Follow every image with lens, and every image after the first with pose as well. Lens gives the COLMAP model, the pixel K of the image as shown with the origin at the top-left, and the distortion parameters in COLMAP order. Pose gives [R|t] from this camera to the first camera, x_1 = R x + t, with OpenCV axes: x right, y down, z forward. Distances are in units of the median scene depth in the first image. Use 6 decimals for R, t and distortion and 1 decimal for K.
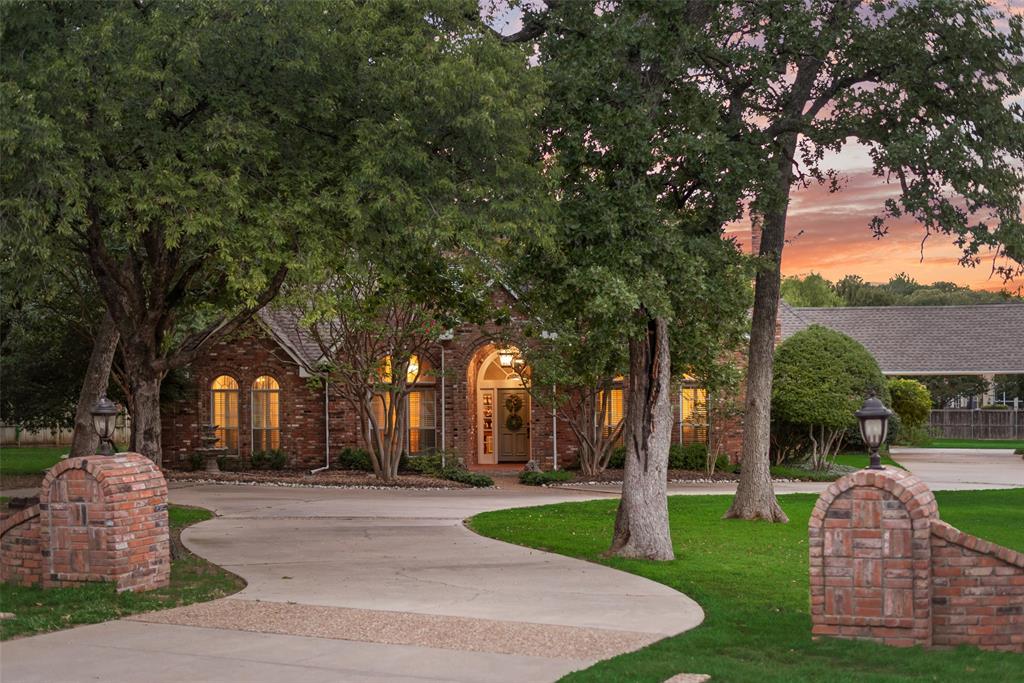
lens RADIAL K [[1477.0, 0, 512.0], [0, 1477.0, 341.5], [0, 0, 1]] dist [0.007318, 0.022006]
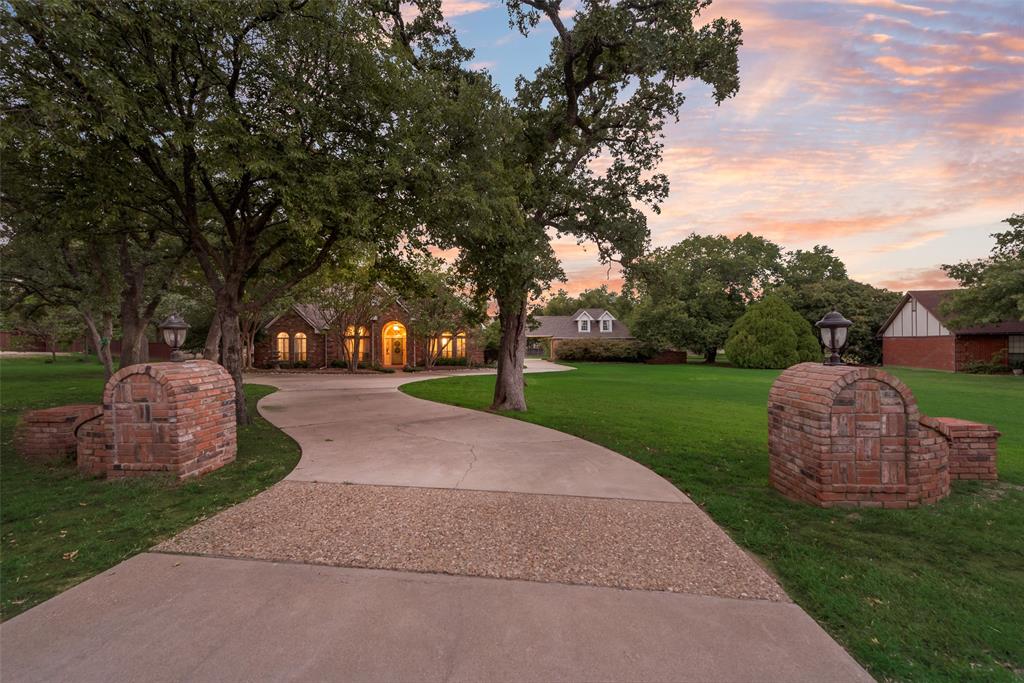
lens RADIAL K [[407.0, 0, 511.8], [0, 407.0, 335.7], [0, 0, 1]] dist [0.007867, -0.000057]
pose [[0.949282, 0.009936, 0.314269, -0.118054], [-0.014193, 0.999836, 0.011258, 0.048095], [-0.314106, -0.015147, 0.949267, 0.598017]]
